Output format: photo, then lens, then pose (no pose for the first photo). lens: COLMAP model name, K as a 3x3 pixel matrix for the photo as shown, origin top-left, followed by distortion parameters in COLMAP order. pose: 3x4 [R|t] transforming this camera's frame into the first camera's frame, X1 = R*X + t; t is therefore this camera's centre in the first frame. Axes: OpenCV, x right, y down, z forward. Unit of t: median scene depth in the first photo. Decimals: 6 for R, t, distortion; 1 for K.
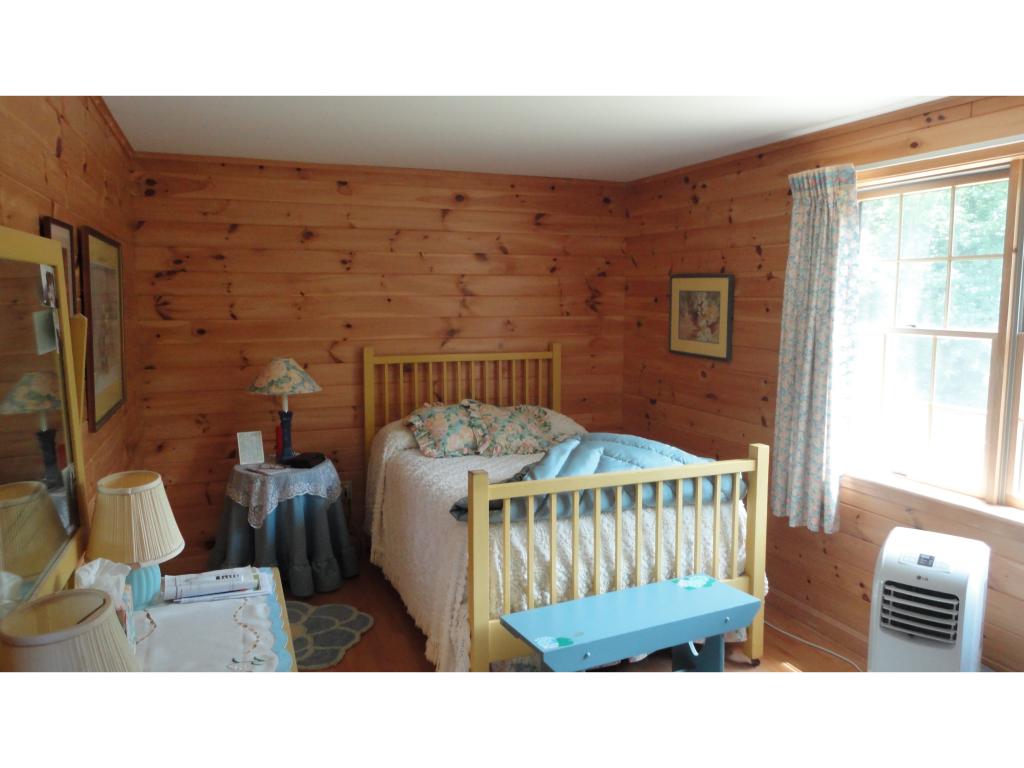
lens RADIAL K [[737.0, 0, 513.0], [0, 737.0, 383.0], [0, 0, 1]] dist [-0.006995, 0.002401]
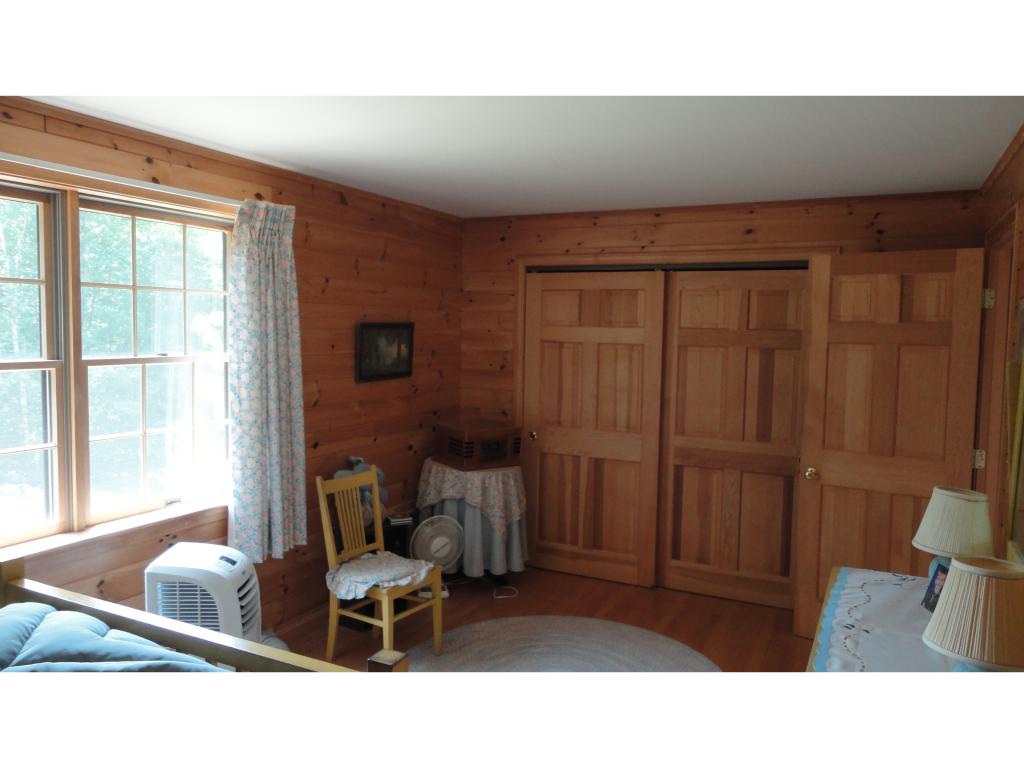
lens RADIAL K [[737.0, 0, 512.6], [0, 737.0, 380.0], [0, 0, 1]] dist [-0.006995, 0.002401]
pose [[-0.670972, -0.061793, 0.738903, -0.513799], [0.072022, 0.986378, 0.147889, -0.156075], [-0.737976, 0.152447, -0.657382, 1.300363]]
